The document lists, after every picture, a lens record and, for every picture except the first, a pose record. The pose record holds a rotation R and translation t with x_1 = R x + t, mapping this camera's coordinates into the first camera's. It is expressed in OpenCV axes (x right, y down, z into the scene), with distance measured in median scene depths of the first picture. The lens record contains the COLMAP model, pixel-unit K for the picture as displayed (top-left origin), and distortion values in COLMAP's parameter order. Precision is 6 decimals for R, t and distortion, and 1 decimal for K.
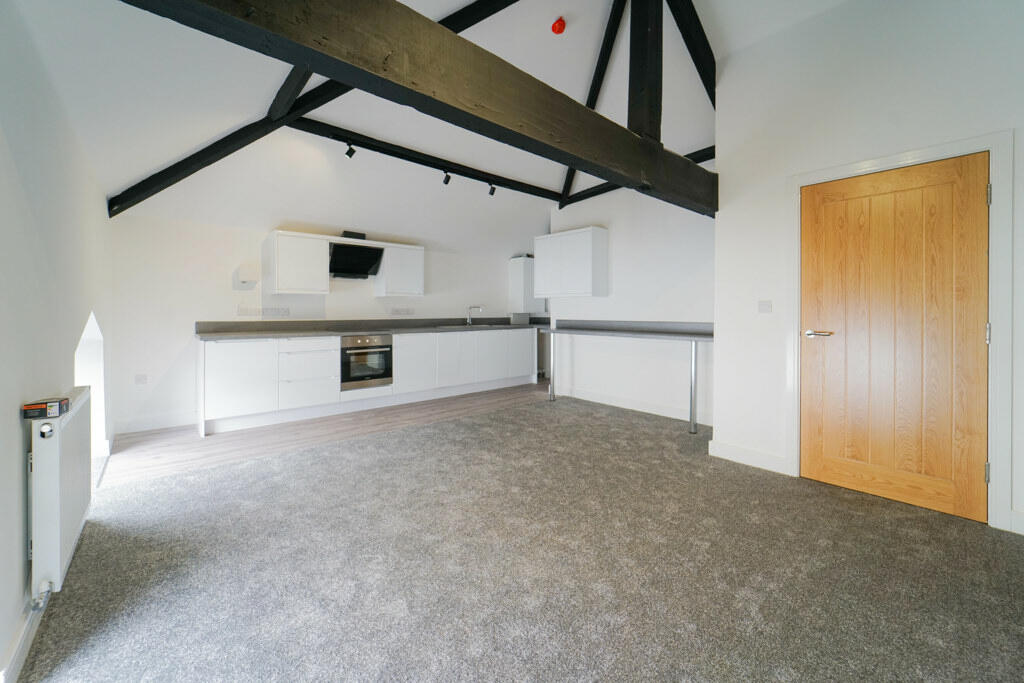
lens RADIAL K [[396.3, 0, 507.8], [0, 396.3, 310.7], [0, 0, 1]] dist [0.000530, 0.000041]
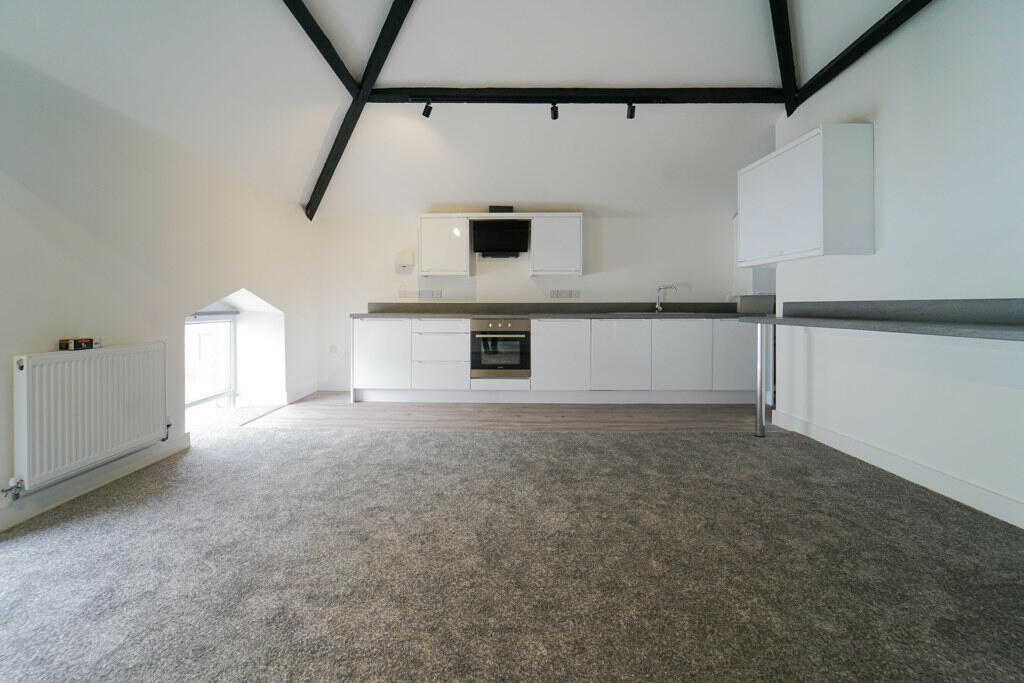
lens RADIAL K [[416.9, 0, 500.1], [0, 416.9, 306.4], [0, 0, 1]] dist [-0.016187, -0.000077]
pose [[0.746389, 0.000408, -0.665510, 0.267124], [0.002258, 0.999993, 0.003146, 0.031425], [0.665506, -0.003851, 0.746382, 0.306613]]
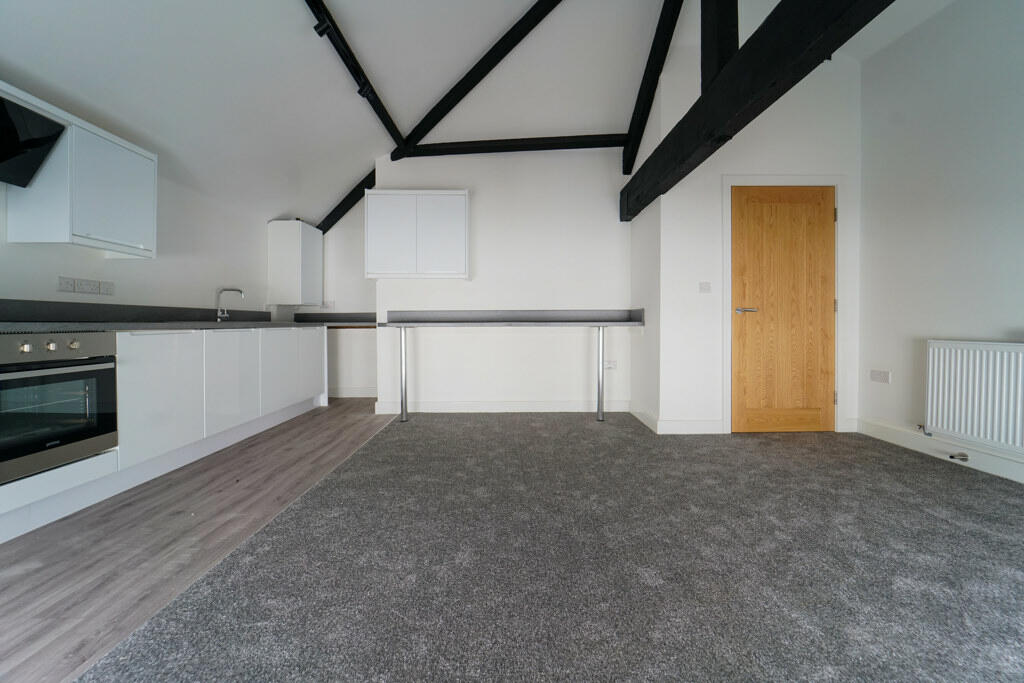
lens RADIAL K [[411.5, 0, 510.3], [0, 411.5, 329.5], [0, 0, 1]] dist [-0.000654, -0.000079]
pose [[0.663211, -0.013973, 0.748302, -0.358541], [0.001394, 0.999847, 0.017435, 0.052883], [-0.748431, -0.010520, 0.663129, 0.401300]]
